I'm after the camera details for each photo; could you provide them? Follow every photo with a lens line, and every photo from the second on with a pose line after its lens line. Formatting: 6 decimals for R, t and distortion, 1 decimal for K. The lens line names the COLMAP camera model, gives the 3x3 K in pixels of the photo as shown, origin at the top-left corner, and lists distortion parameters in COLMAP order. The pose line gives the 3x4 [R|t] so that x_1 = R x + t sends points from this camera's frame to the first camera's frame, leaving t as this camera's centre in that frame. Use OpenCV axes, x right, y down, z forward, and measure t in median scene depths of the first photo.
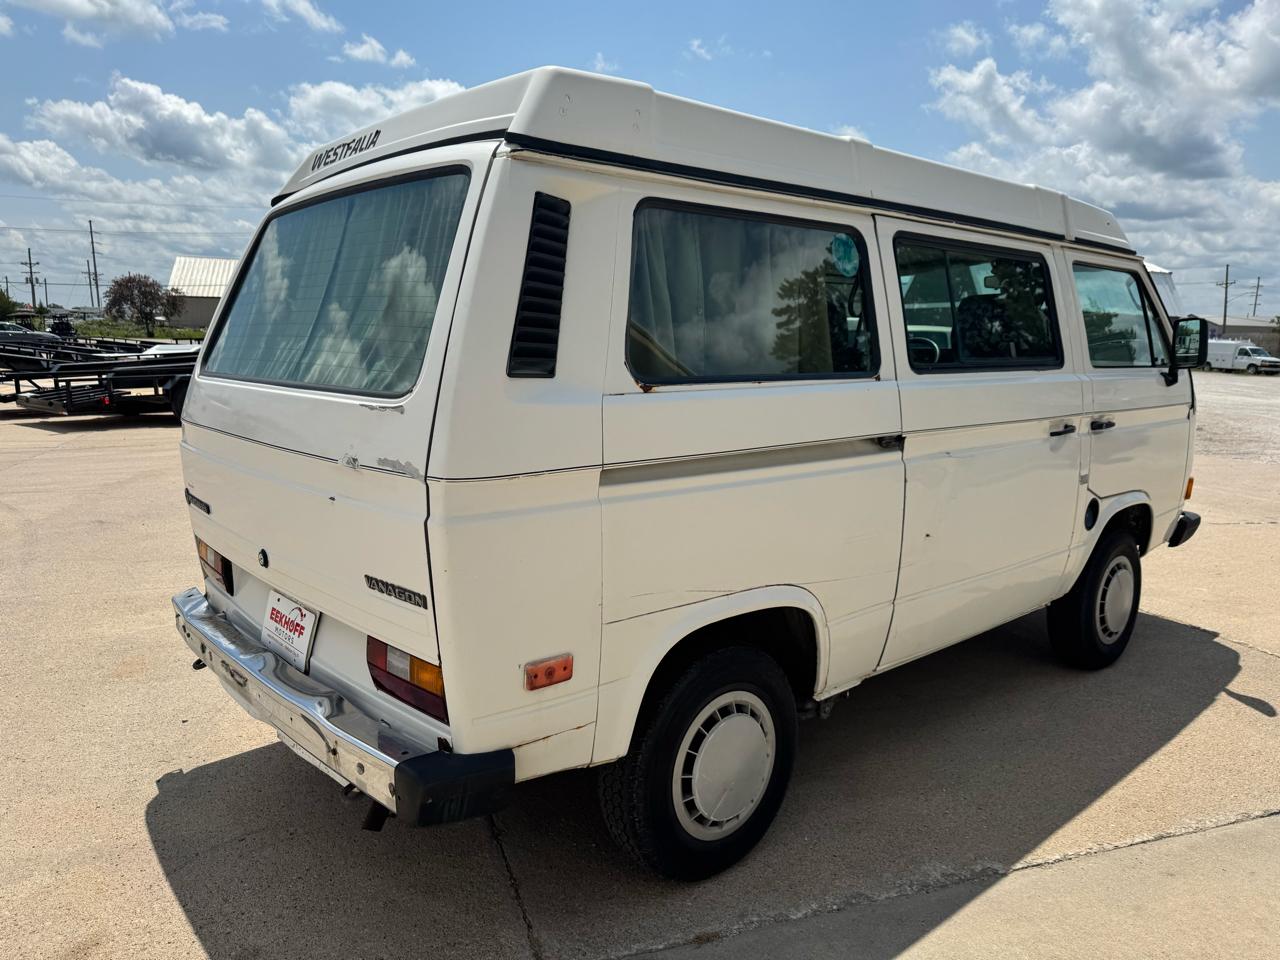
lens RADIAL K [[925.4, 0, 624.8], [0, 925.4, 473.6], [0, 0, 1]] dist [0.002766, 0.001337]
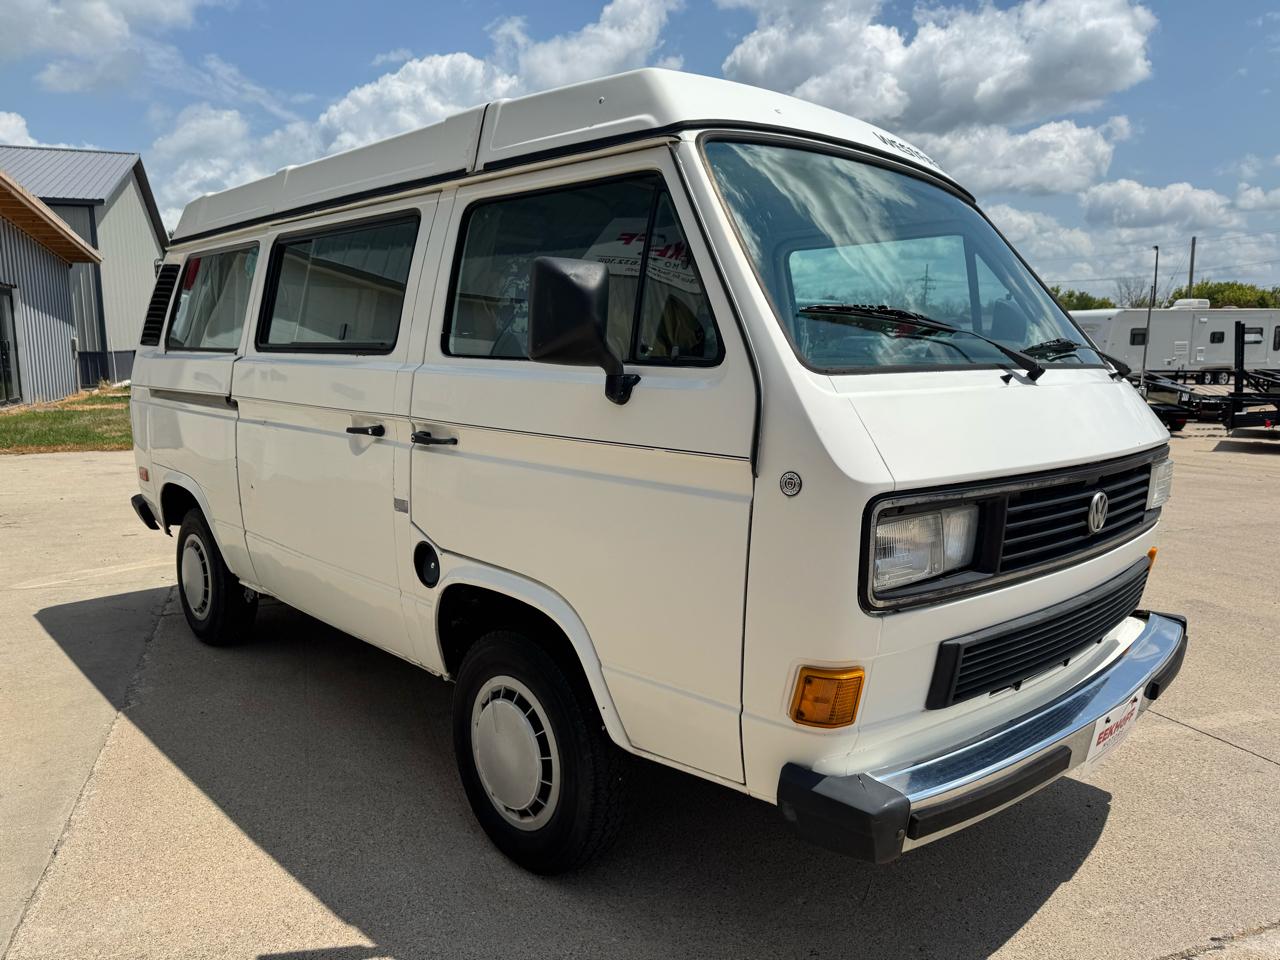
lens RADIAL K [[910.2, 0, 640.0], [0, 910.2, 480.0], [0, 0, 1]] dist [0.054858, -0.090323]
pose [[0.035974, 0.124570, -0.991558, 1.253664], [-0.161524, 0.979880, 0.117243, -0.132914], [0.986213, 0.155943, 0.055372, 1.176111]]
